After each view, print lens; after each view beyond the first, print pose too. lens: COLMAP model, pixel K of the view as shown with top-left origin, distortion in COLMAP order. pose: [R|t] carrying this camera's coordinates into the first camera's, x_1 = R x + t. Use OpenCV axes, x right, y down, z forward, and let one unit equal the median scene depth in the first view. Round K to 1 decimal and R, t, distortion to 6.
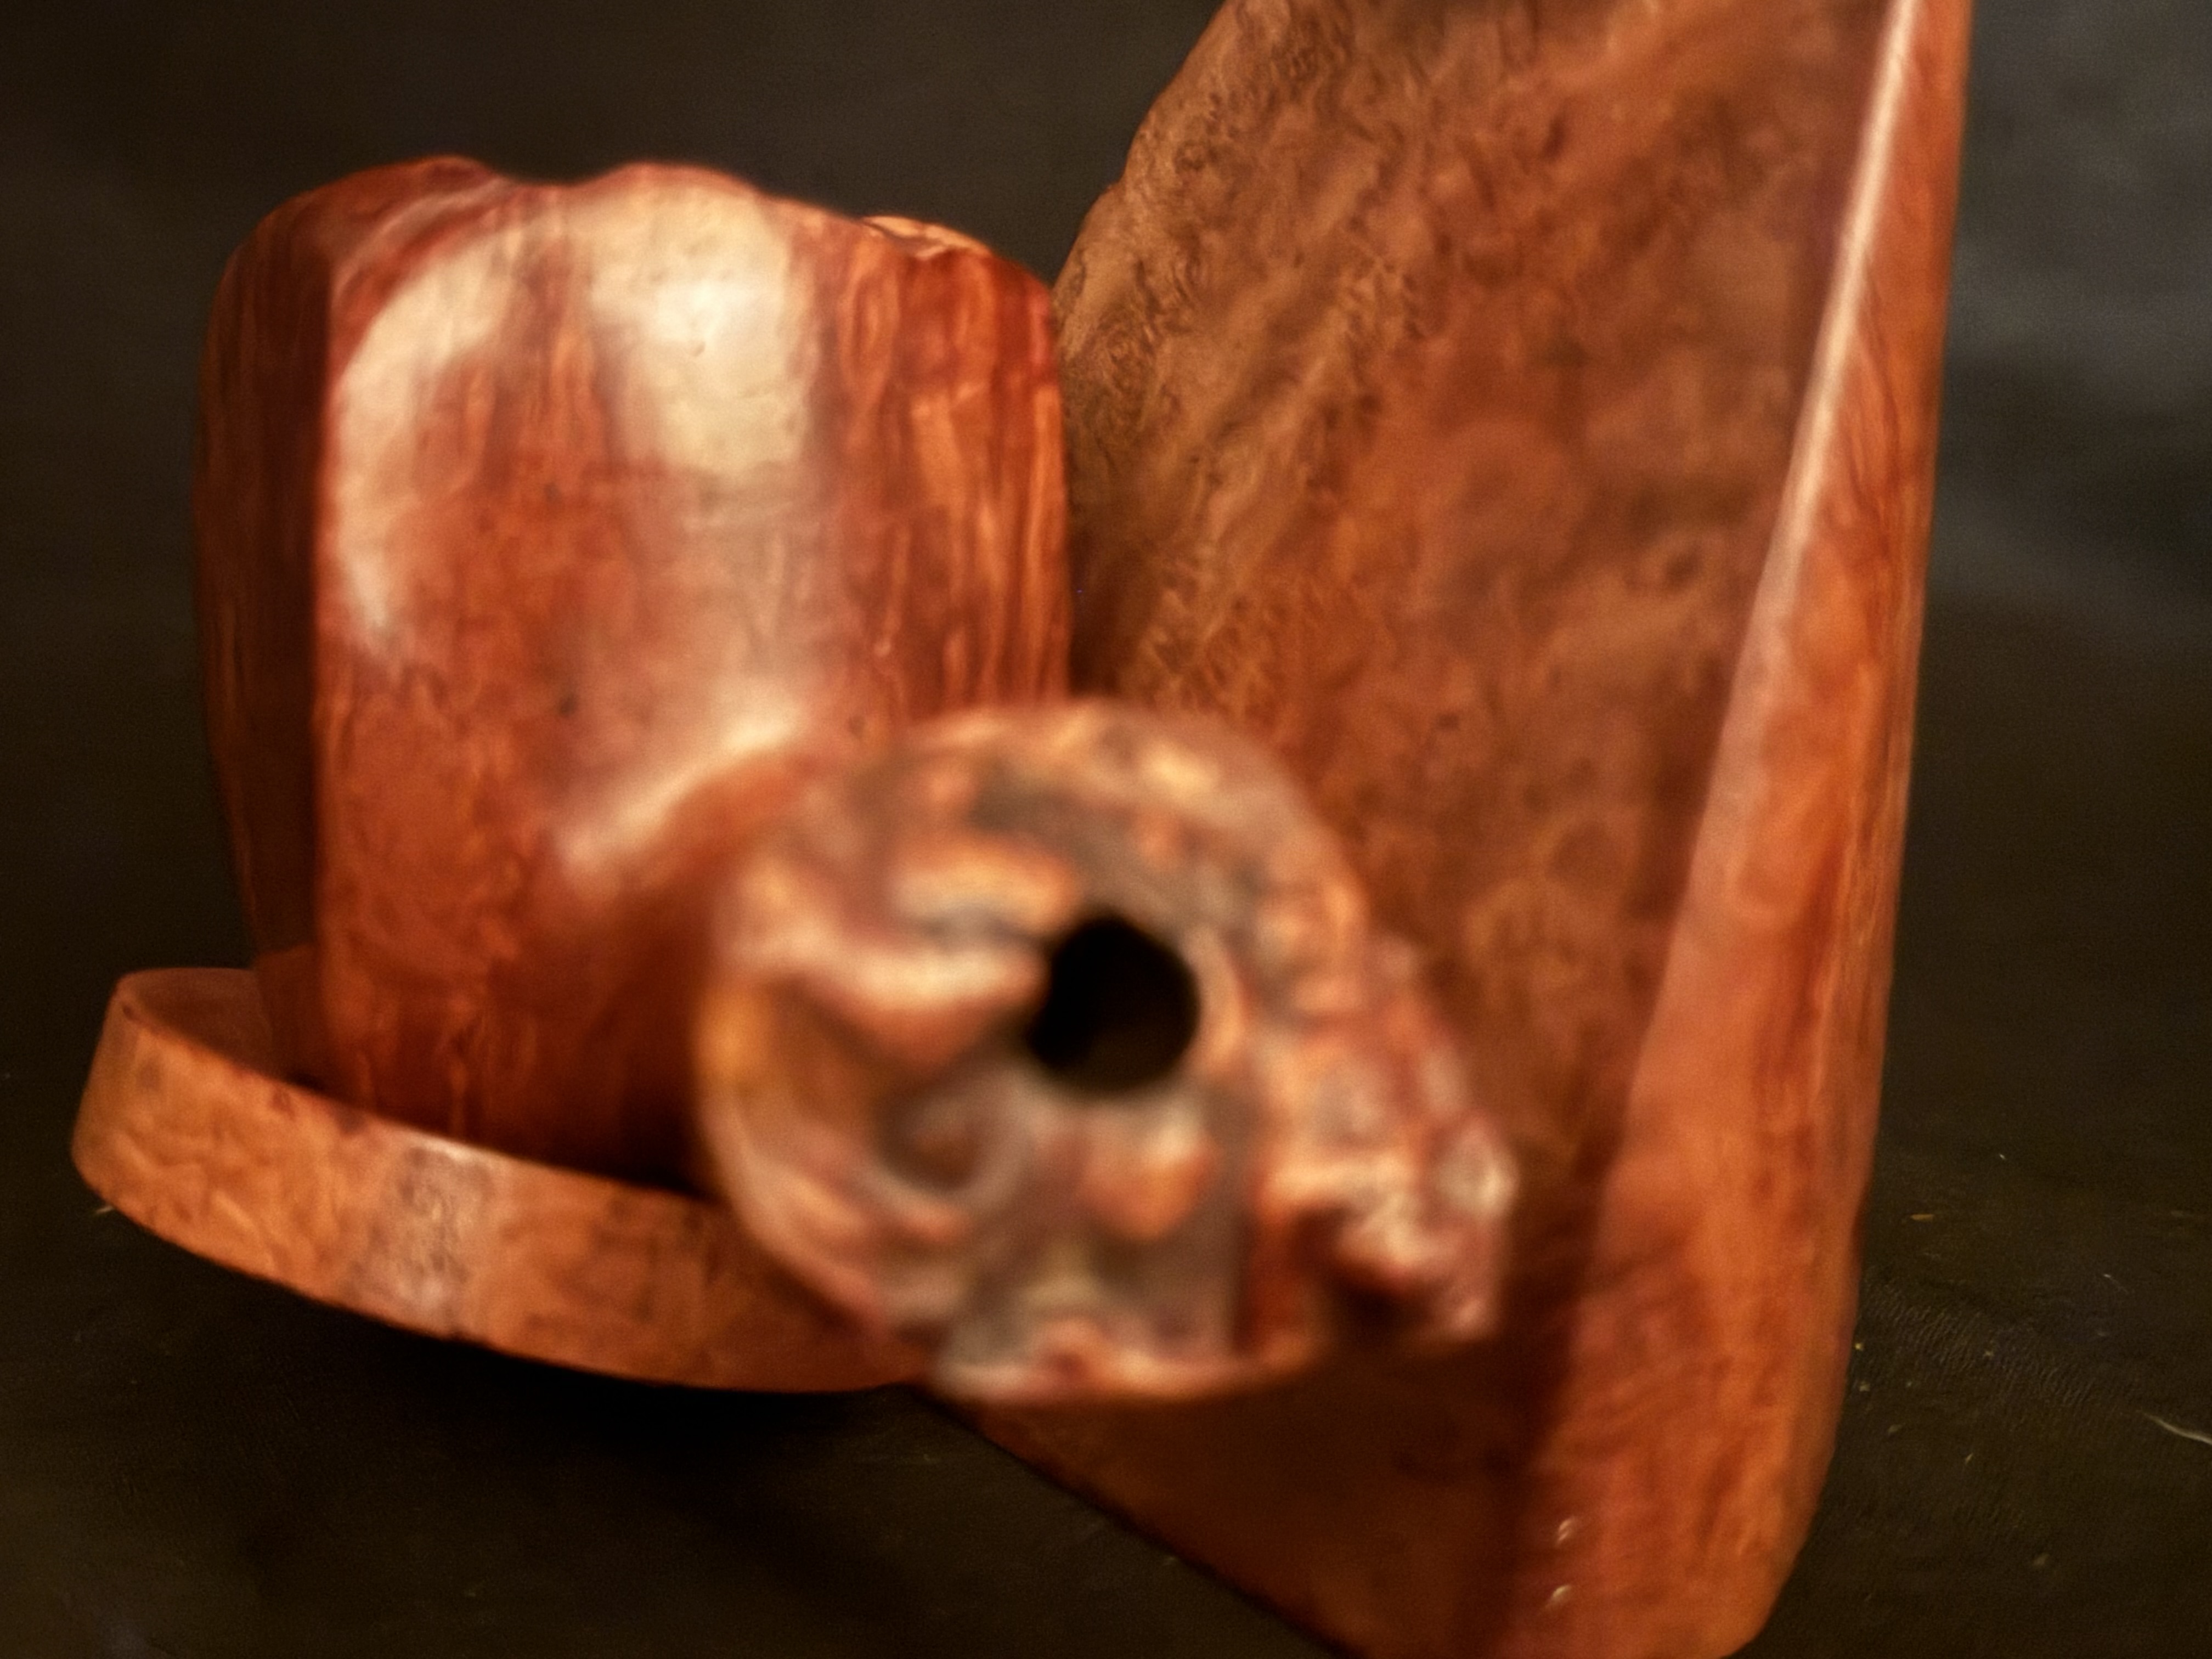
lens RADIAL K [[2817.5, 0, 1106.0], [0, 2817.5, 829.5], [0, 0, 1]] dist [0.232040, -0.778635]
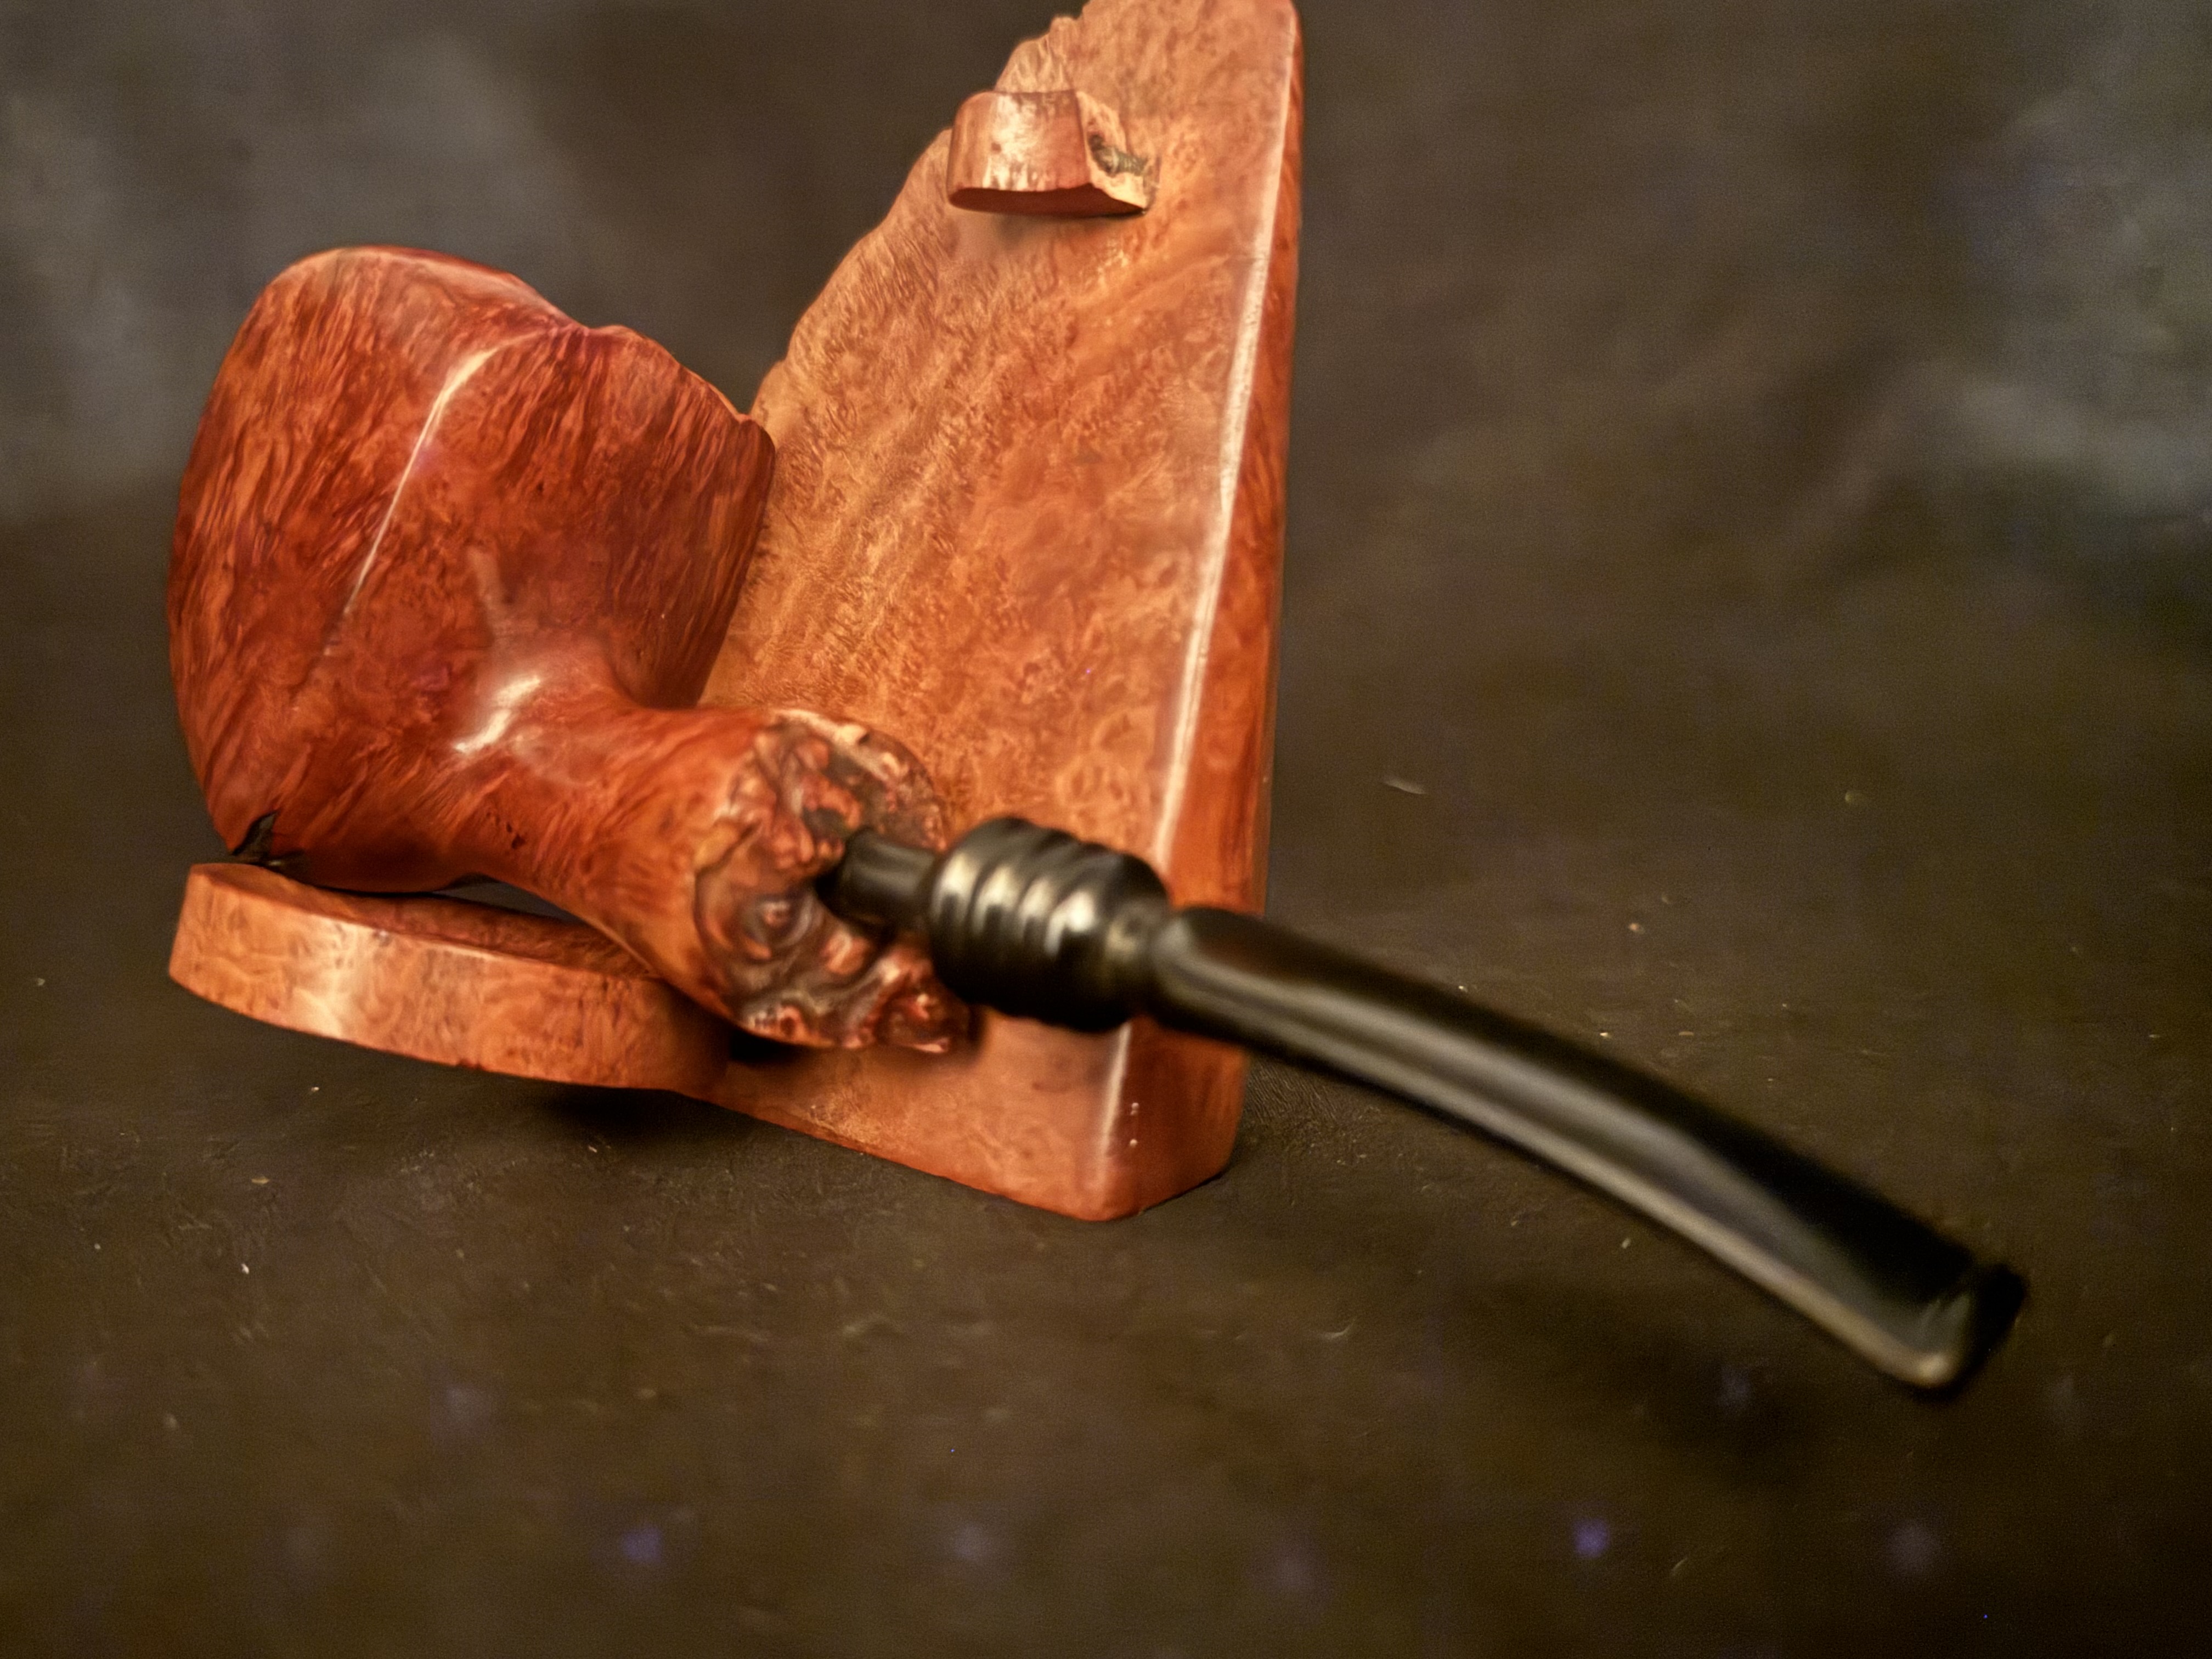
lens RADIAL K [[1918.6, 0, 1106.0], [0, 1918.6, 829.5], [0, 0, 1]] dist [0.161306, -0.466947]
pose [[0.964112, -0.055992, 0.259524, -0.144307], [0.055220, 0.998421, 0.010269, 0.049614], [-0.259689, 0.004430, 0.965682, -0.152089]]
